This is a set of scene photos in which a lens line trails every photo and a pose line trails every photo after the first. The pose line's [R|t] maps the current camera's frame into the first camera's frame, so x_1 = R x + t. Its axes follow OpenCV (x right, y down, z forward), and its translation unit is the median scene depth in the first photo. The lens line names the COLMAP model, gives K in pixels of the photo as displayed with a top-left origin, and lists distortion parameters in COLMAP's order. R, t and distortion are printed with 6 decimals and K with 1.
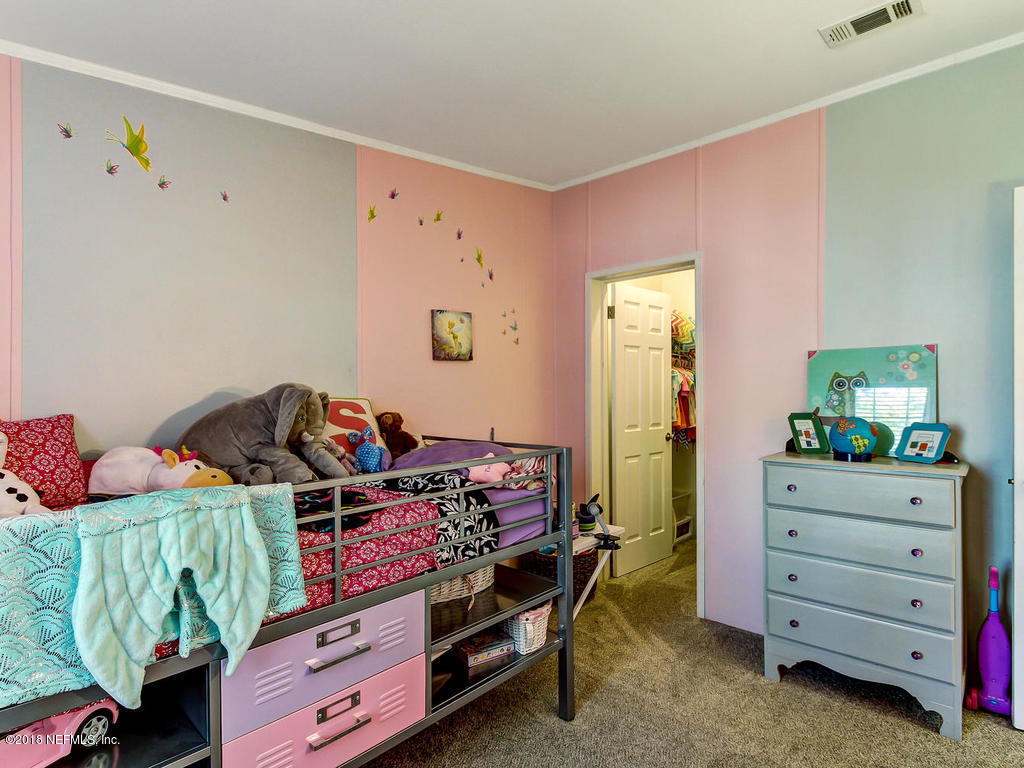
lens RADIAL K [[526.1, 0, 532.8], [0, 526.1, 386.7], [0, 0, 1]] dist [0.011546, 0.000073]
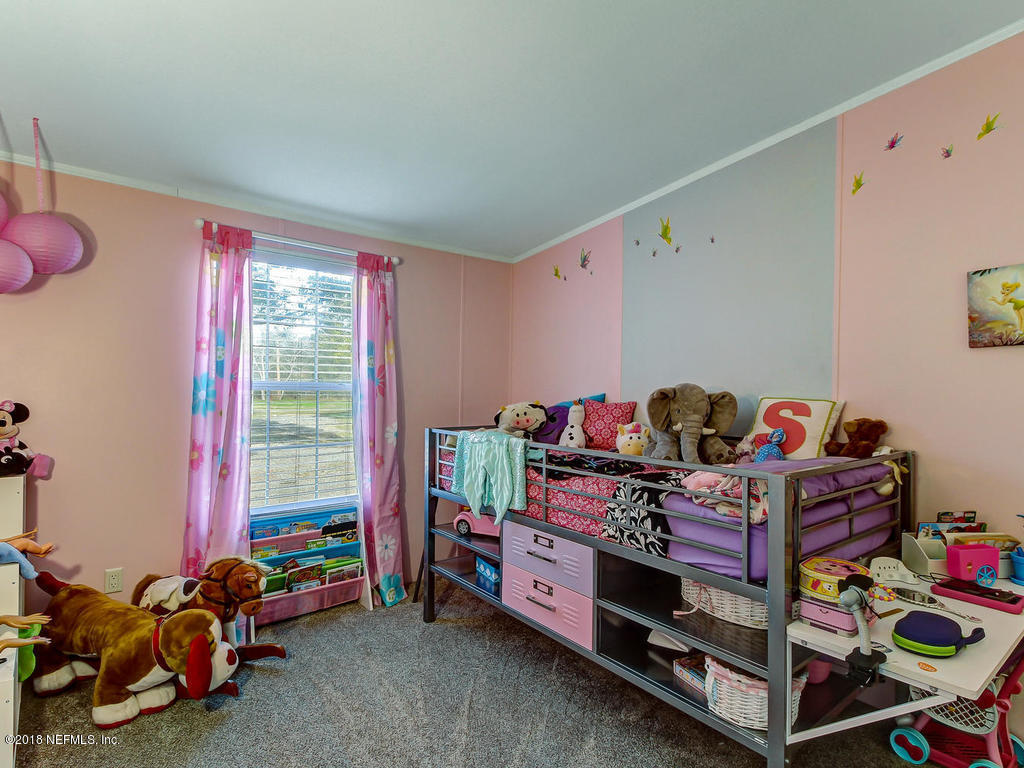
lens RADIAL K [[526.1, 0, 532.8], [0, 526.1, 386.7], [0, 0, 1]] dist [0.011546, 0.000073]
pose [[-0.132603, -0.001021, -0.991169, 0.942876], [-0.006277, 0.999980, -0.000190, 0.003658], [0.991149, 0.006197, -0.132606, 0.923155]]
